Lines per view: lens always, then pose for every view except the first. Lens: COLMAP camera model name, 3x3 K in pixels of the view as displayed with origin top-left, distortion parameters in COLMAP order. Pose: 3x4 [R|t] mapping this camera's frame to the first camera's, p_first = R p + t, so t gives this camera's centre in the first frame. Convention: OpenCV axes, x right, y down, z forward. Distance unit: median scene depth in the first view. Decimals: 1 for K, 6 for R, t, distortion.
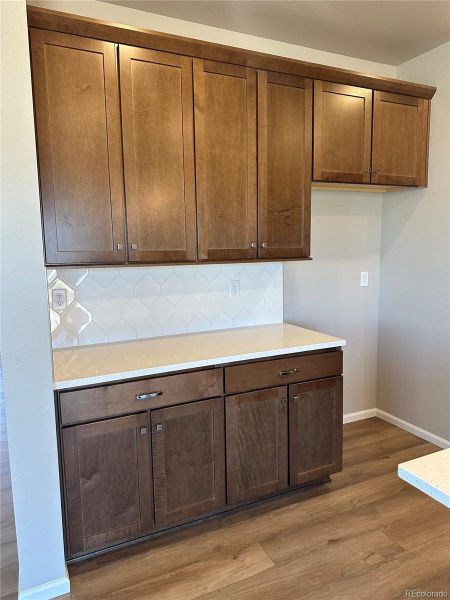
lens RADIAL K [[424.6, 0, 228.9], [0, 424.6, 298.1], [0, 0, 1]] dist [0.051198, -0.041275]
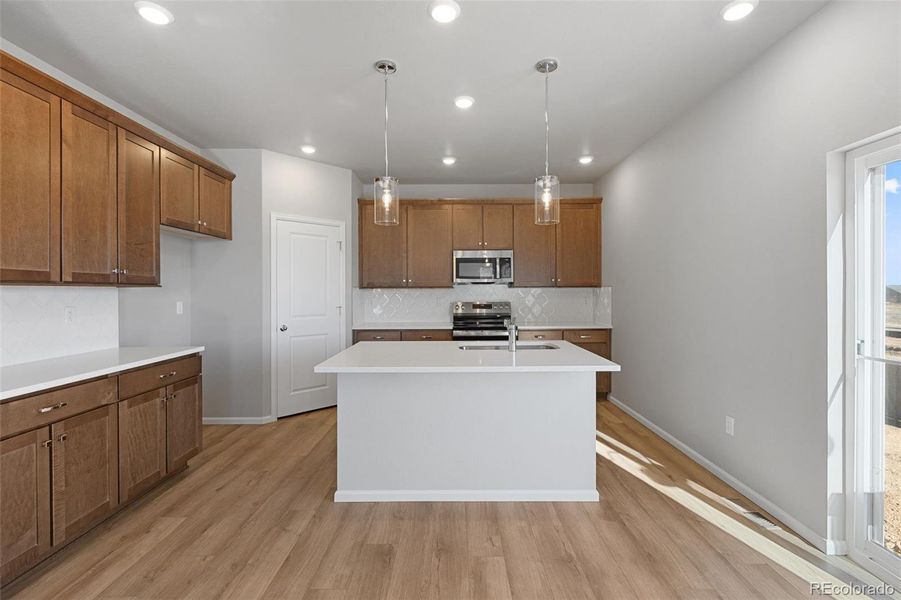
lens RADIAL K [[406.5, 0, 451.6], [0, 406.5, 291.2], [0, 0, 1]] dist [-0.000363, -0.000009]
pose [[0.434255, 0.015282, 0.900660, -0.554066], [0.108071, 0.991750, -0.068934, 0.103251], [-0.894284, 0.127270, 0.429021, -0.262017]]
